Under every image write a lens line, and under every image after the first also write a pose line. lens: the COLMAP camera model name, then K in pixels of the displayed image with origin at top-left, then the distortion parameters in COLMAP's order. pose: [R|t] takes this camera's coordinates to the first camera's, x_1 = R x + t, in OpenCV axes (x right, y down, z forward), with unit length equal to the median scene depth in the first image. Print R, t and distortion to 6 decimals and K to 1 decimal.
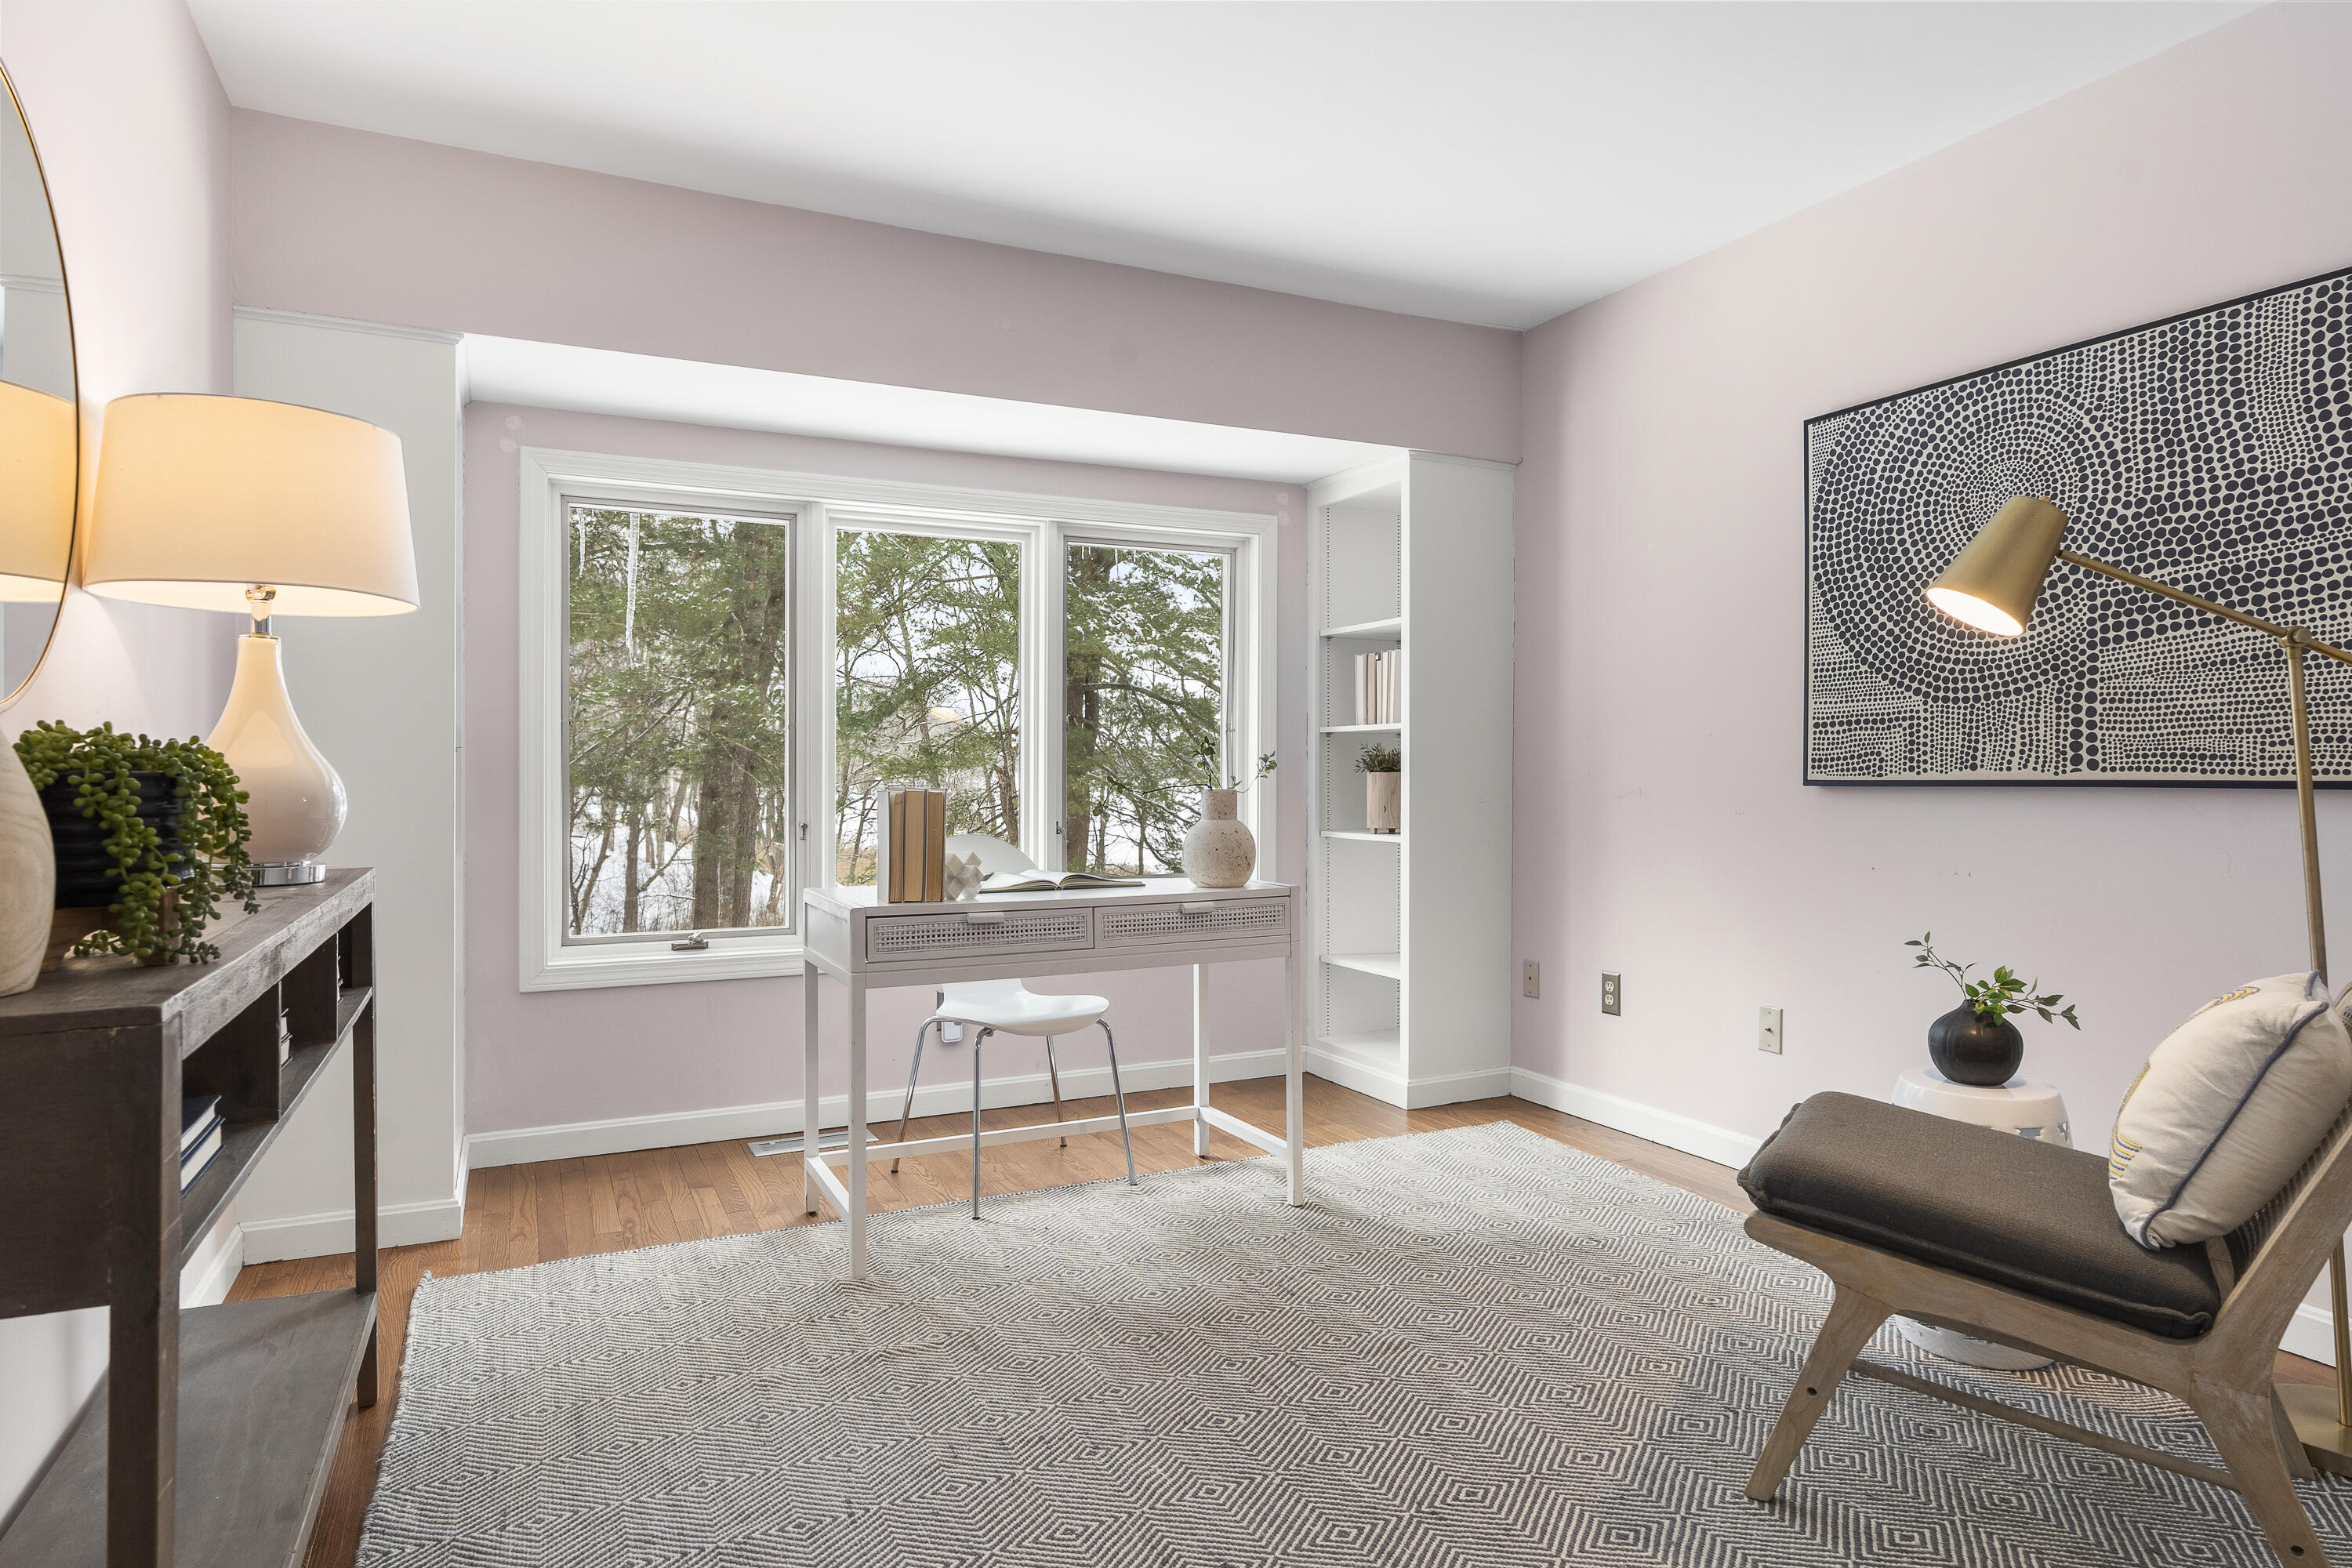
lens RADIAL K [[1339.6, 0, 1176.0], [0, 1339.6, 784.0], [0, 0, 1]] dist [-0.001634, 0.000175]
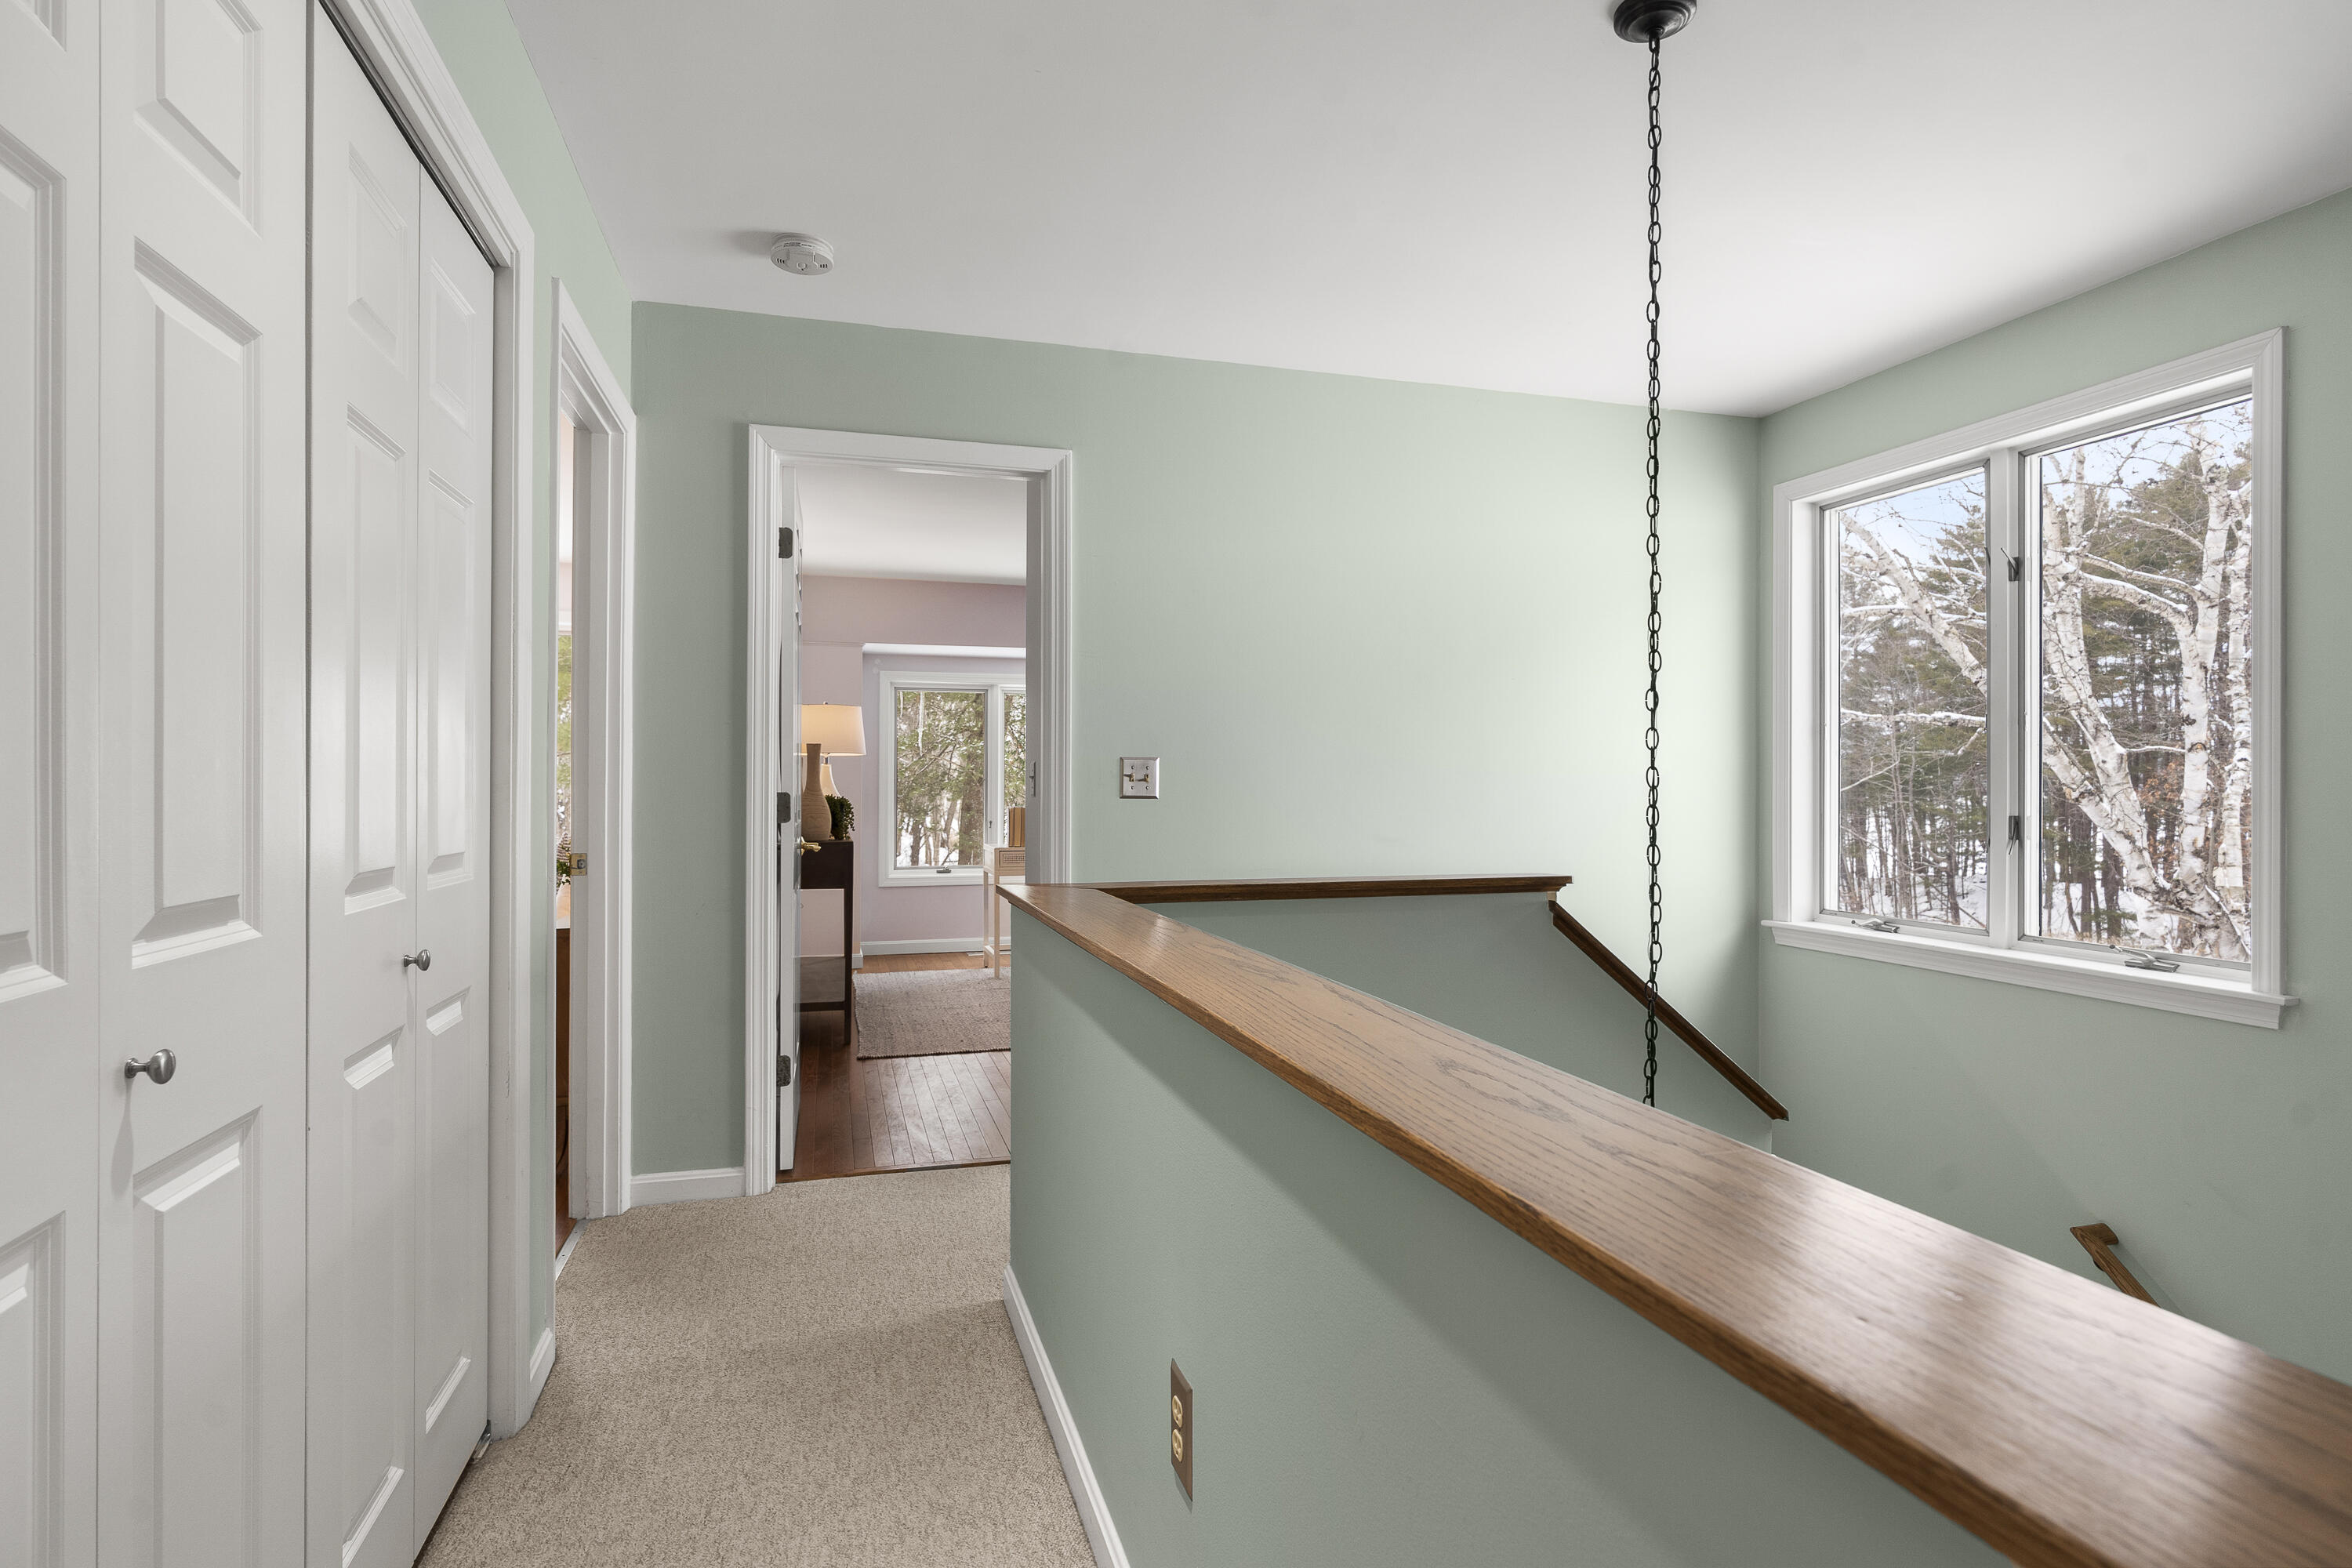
lens RADIAL K [[1201.8, 0, 1176.0], [0, 1201.8, 784.0], [0, 0, 1]] dist [0.000277, 0.000001]
pose [[0.985307, 0.003757, -0.170751, 0.459989], [-0.006457, 0.999863, -0.015264, -0.003868], [0.170670, 0.016143, 0.985196, -1.170144]]
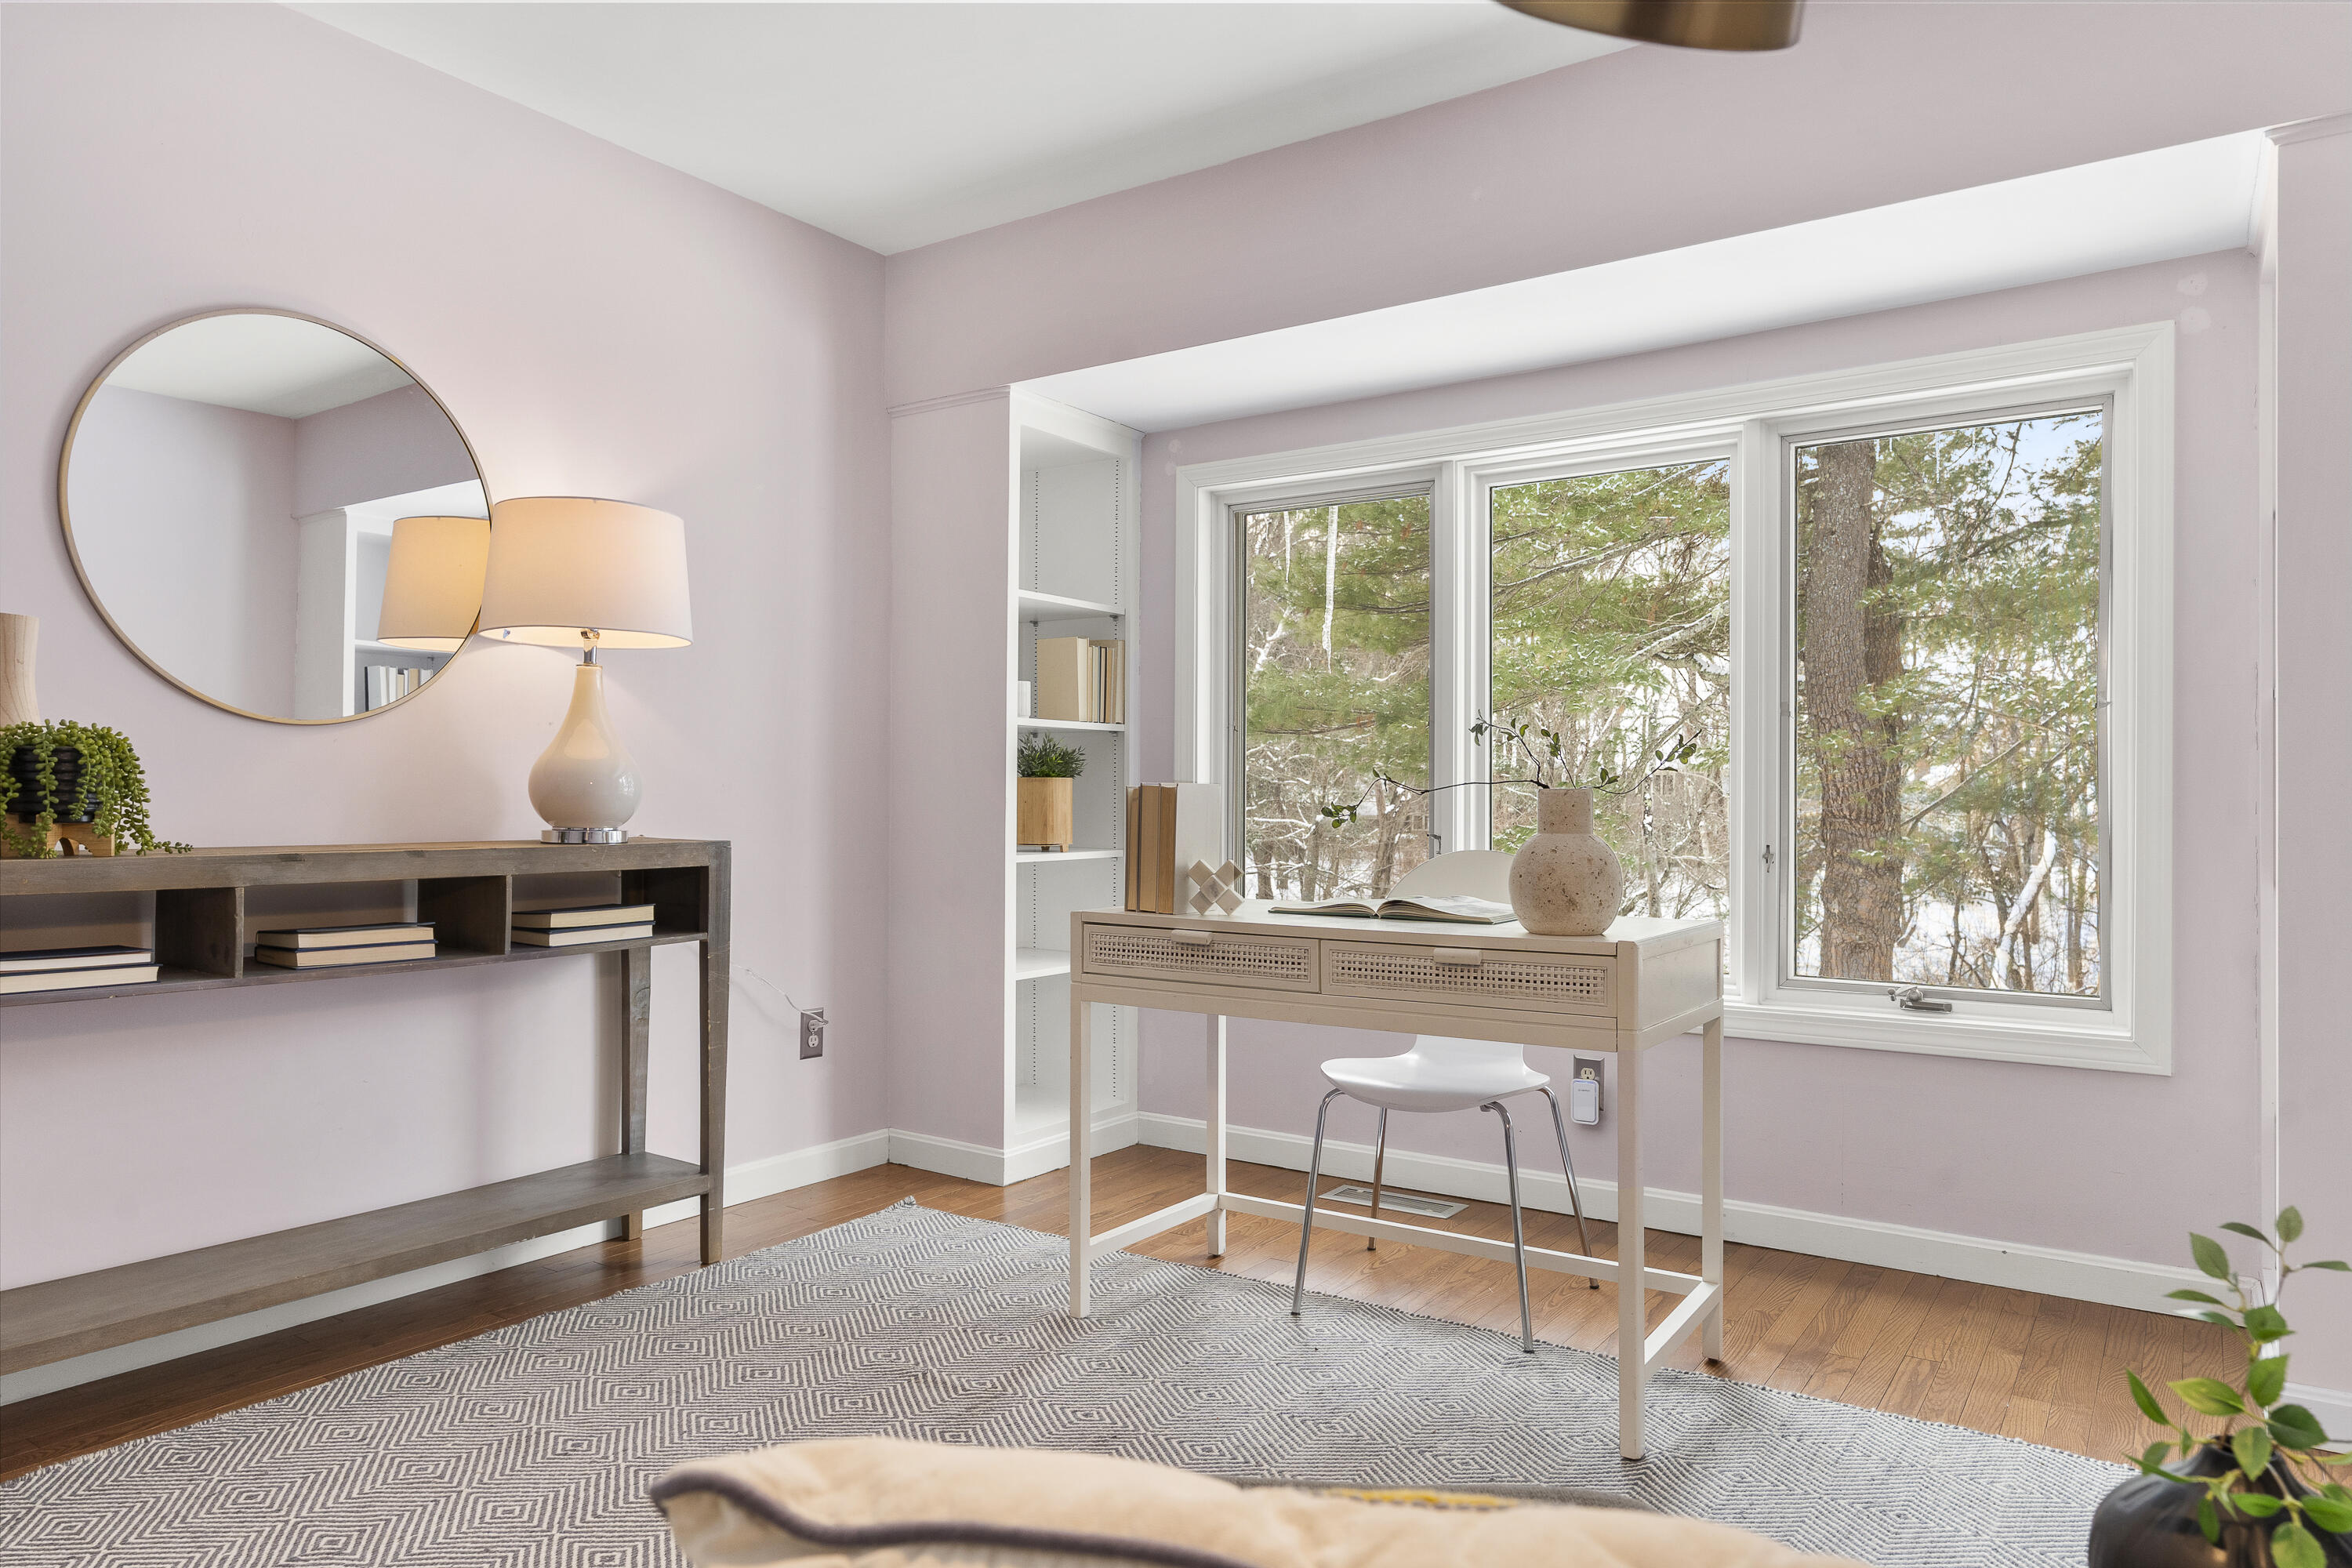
lens RADIAL K [[1493.0, 0, 1176.0], [0, 1493.0, 784.0], [0, 0, 1]] dist [-0.003015, -0.002196]
pose [[0.492340, -0.005129, -0.870388, 0.569130], [-0.016872, 0.999739, -0.015435, 0.016586], [0.870239, 0.022284, 0.492125, 0.455215]]
